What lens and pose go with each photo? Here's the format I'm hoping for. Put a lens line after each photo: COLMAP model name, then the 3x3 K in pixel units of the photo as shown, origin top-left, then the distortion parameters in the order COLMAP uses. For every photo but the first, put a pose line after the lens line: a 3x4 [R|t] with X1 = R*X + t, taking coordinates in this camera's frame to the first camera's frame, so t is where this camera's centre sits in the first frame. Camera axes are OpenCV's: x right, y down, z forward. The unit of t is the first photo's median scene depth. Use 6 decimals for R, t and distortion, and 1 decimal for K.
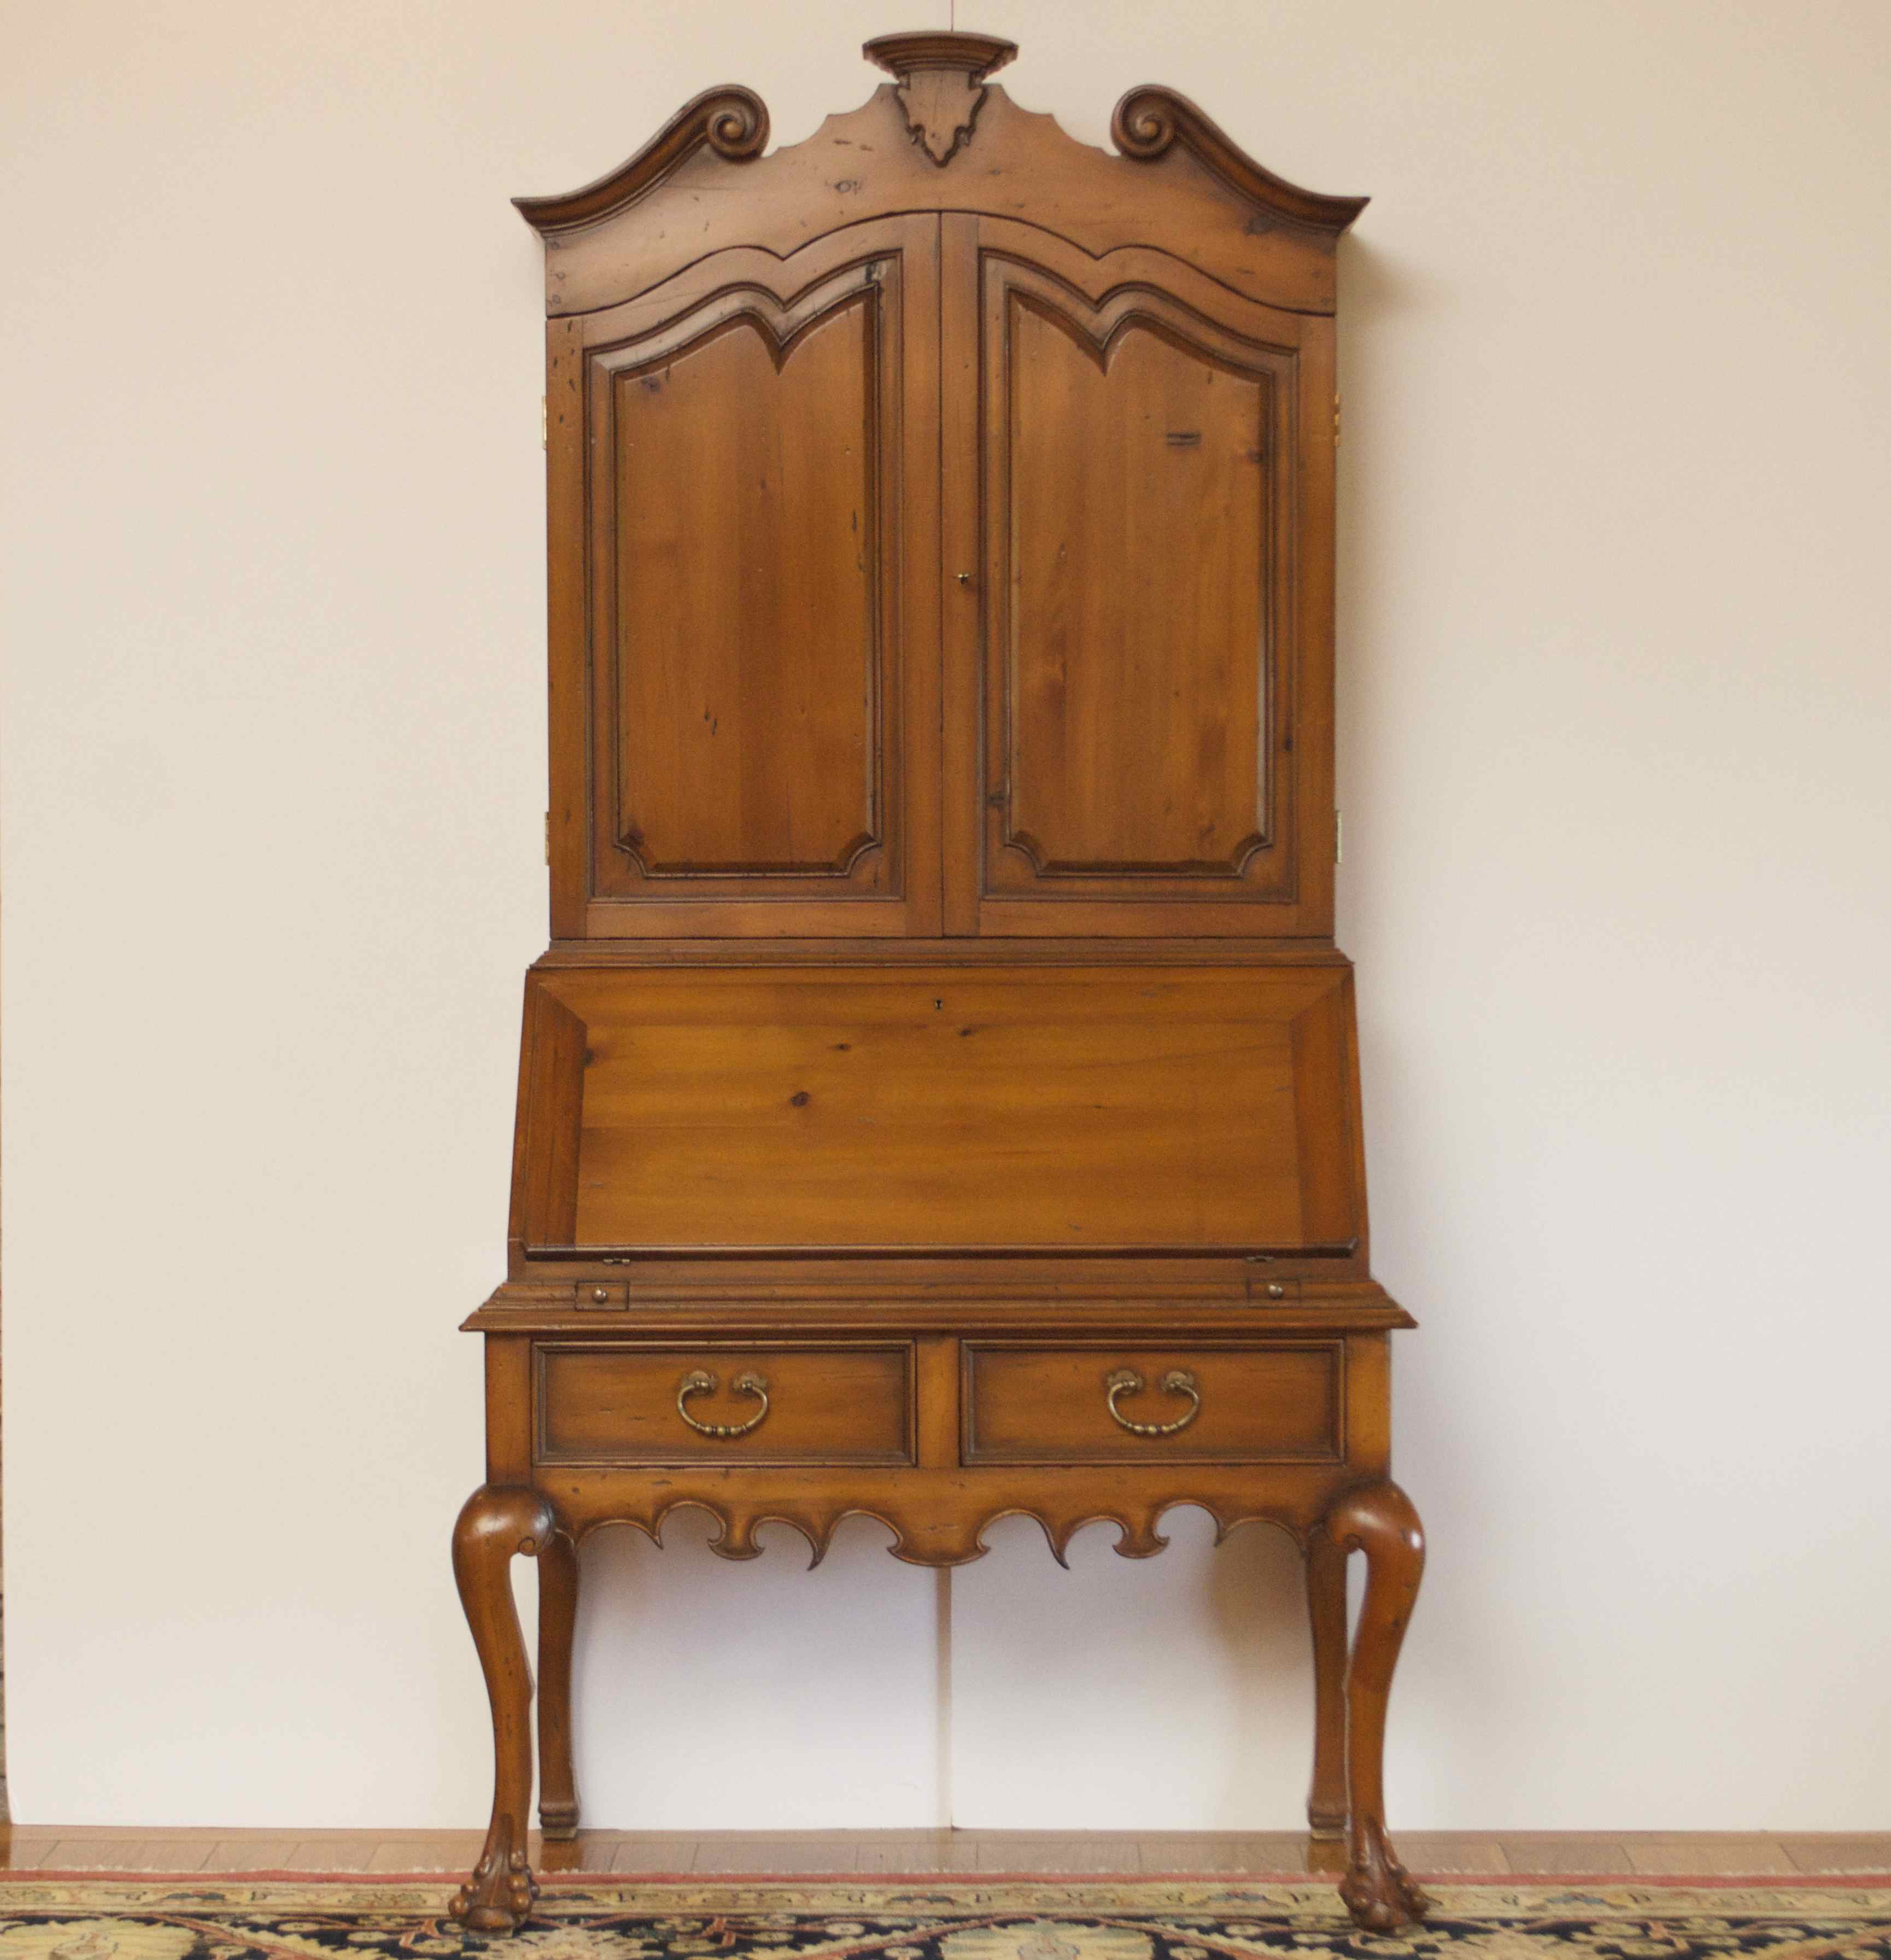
lens RADIAL K [[4190.7, 0, 945.5], [0, 4190.7, 980.0], [0, 0, 1]] dist [-0.040471, -0.155284]
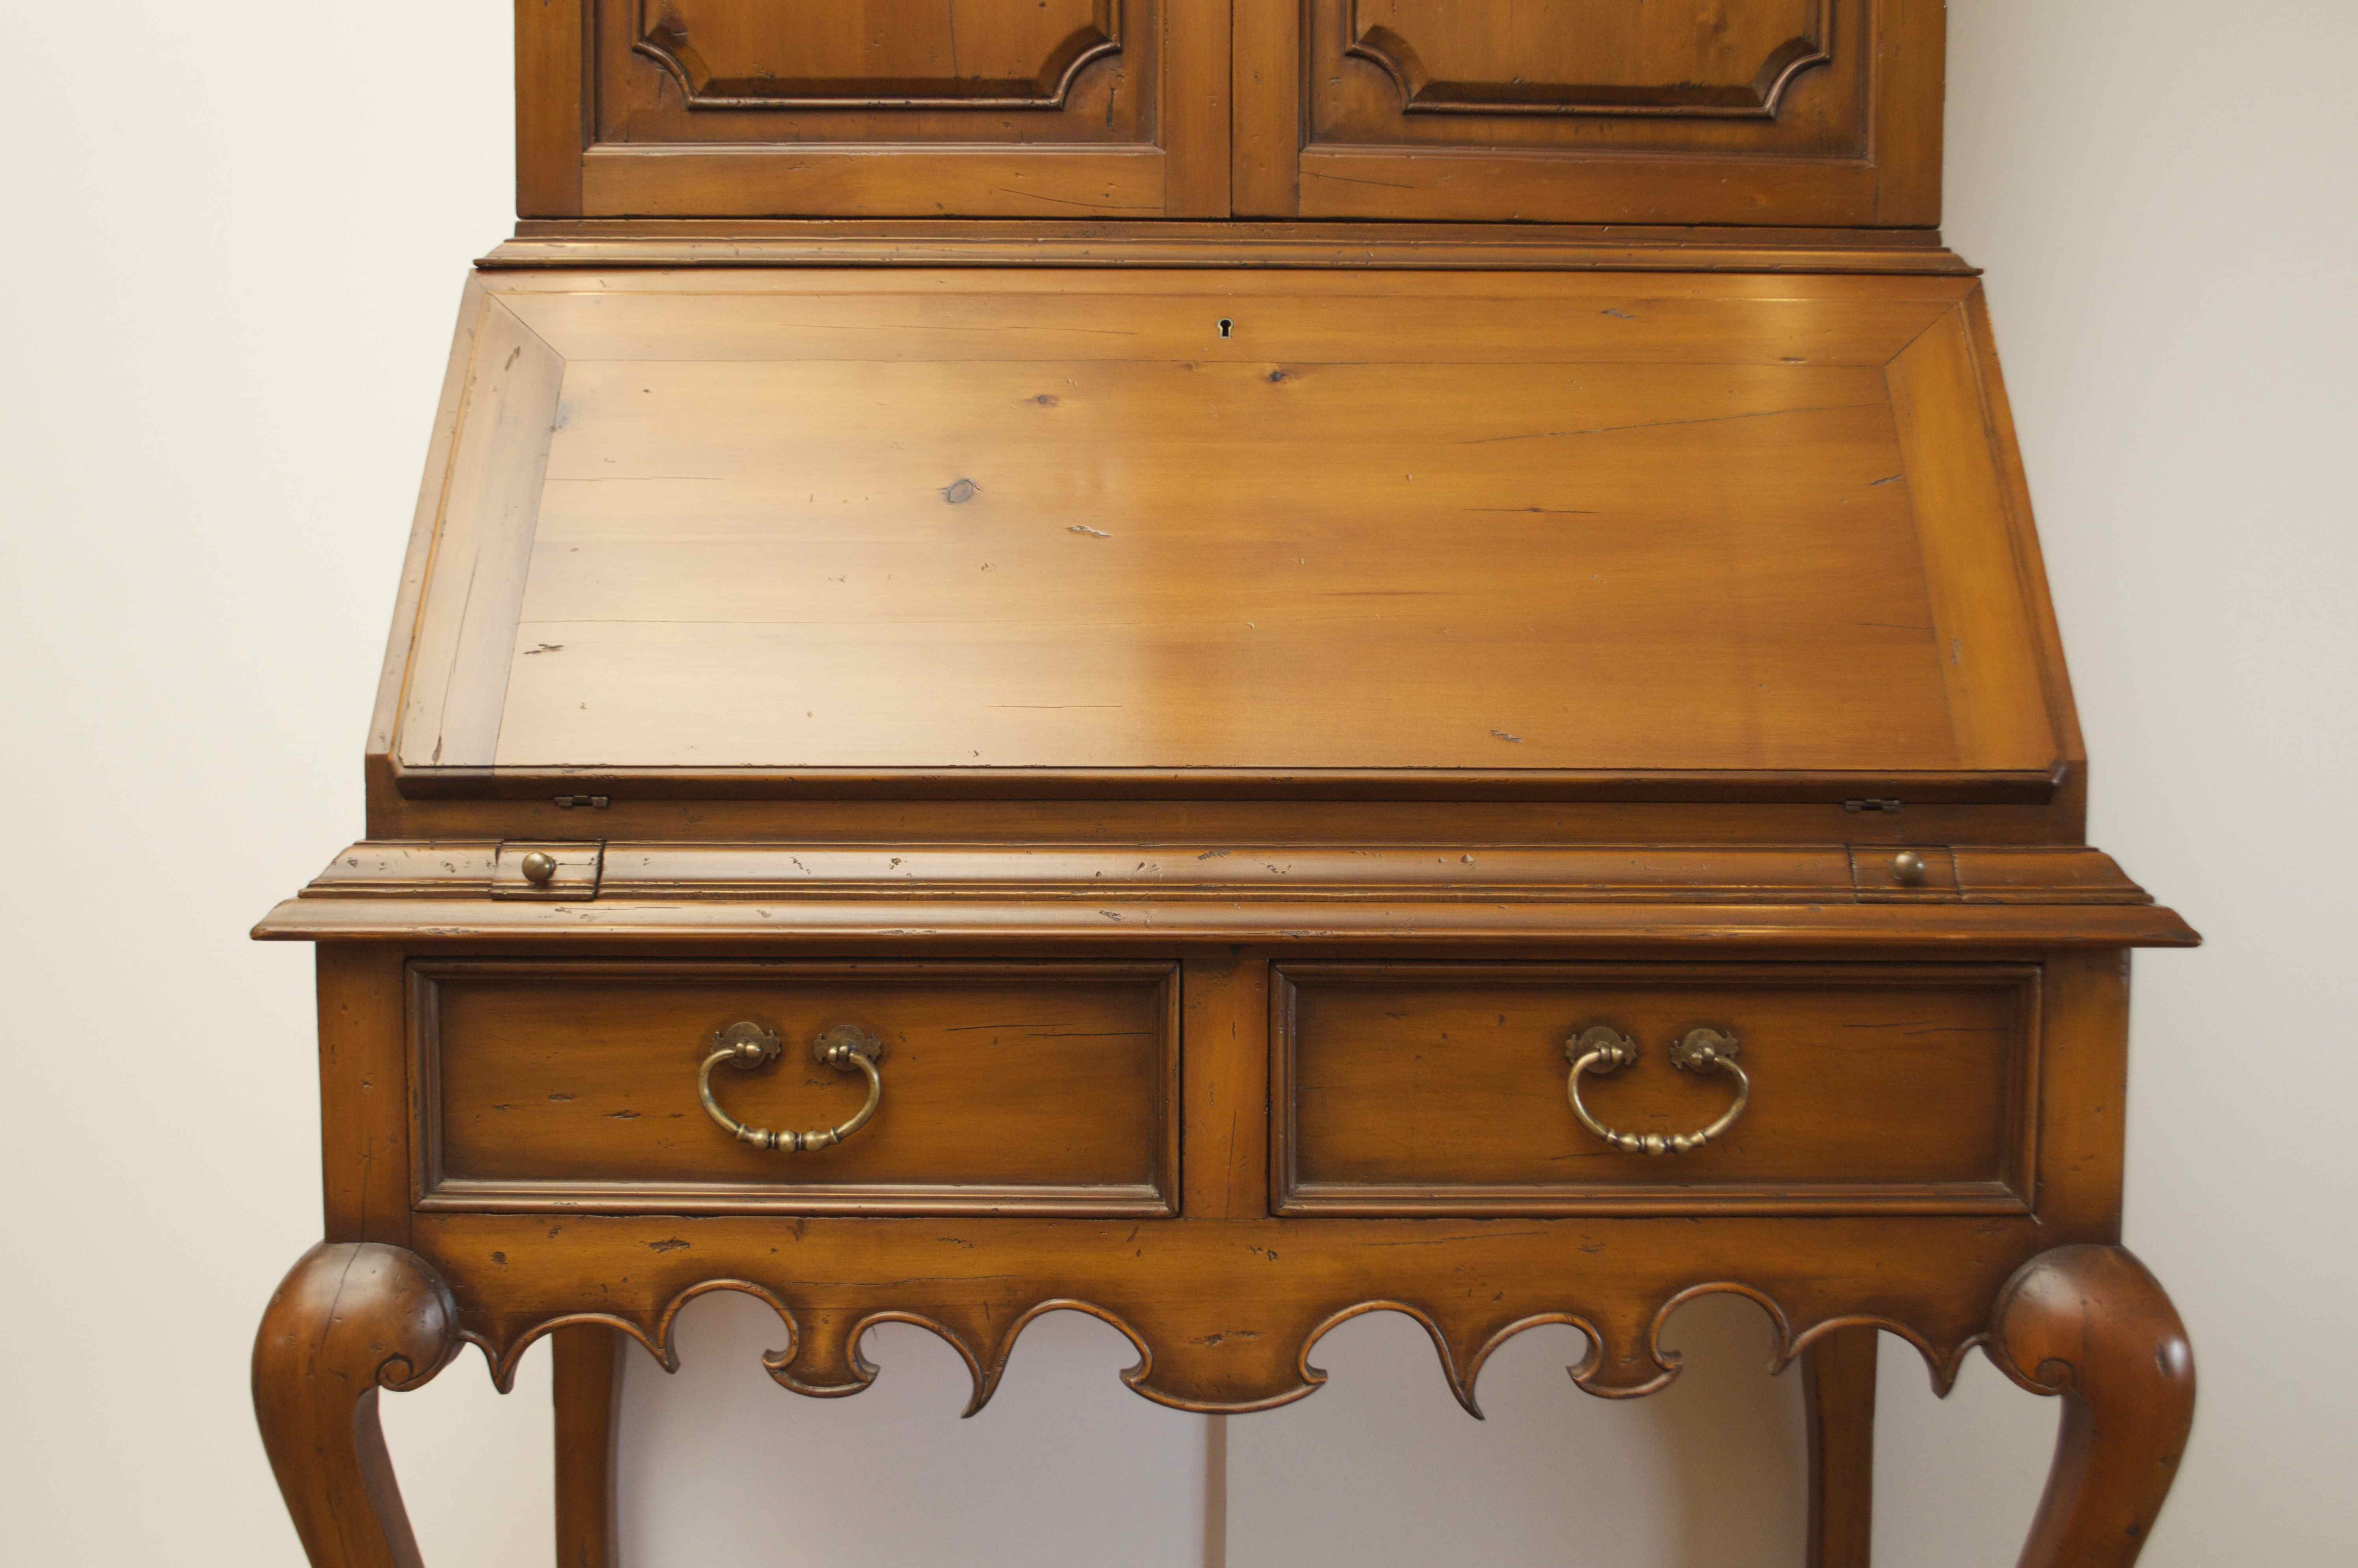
lens RADIAL K [[2596.2, 0, 1179.0], [0, 2596.2, 784.0], [0, 0, 1]] dist [-0.066801, -0.008549]
pose [[0.999972, 0.006986, 0.002621, -0.008323], [-0.007106, 0.998770, 0.049070, 0.049699], [-0.002275, -0.049087, 0.998792, 0.693375]]
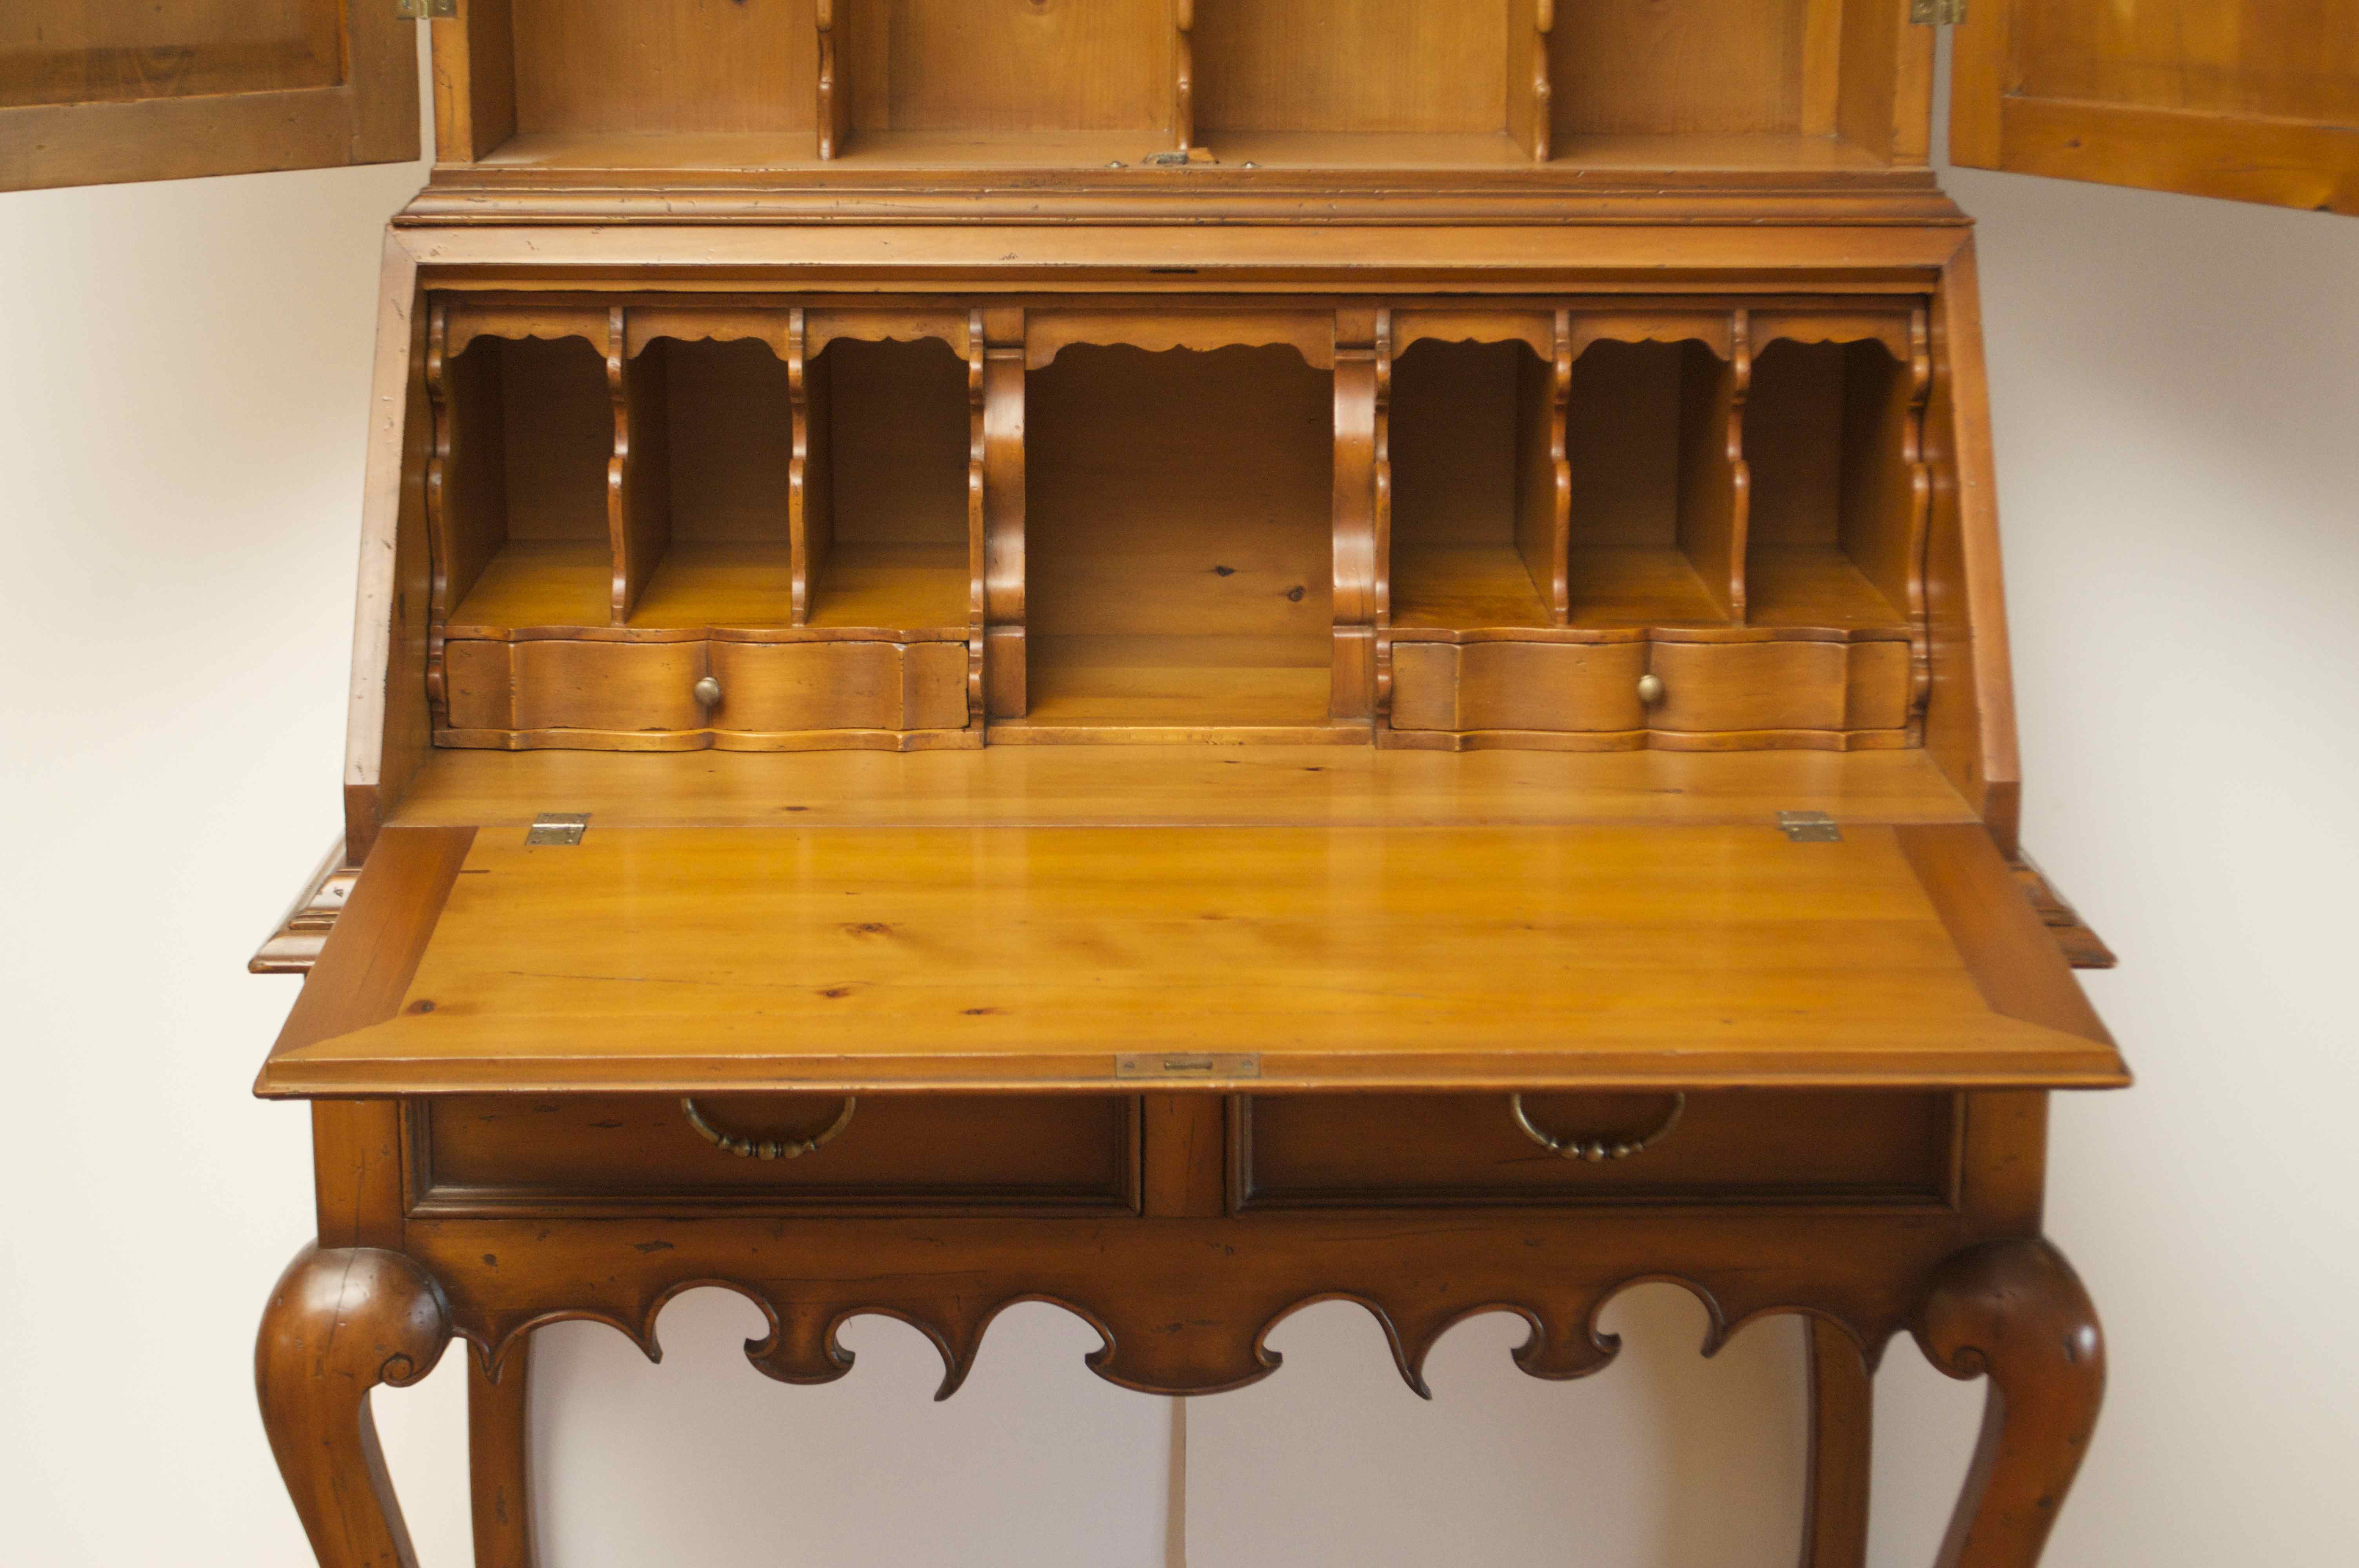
lens RADIAL K [[4576.7, 0, 1179.5], [0, 4576.7, 784.0], [0, 0, 1]] dist [-0.022414, -0.132301]
pose [[0.999836, 0.000071, 0.018107, -0.012706], [-0.004092, 0.975018, 0.222089, -0.063051], [-0.017639, -0.222127, 0.974858, 0.453831]]
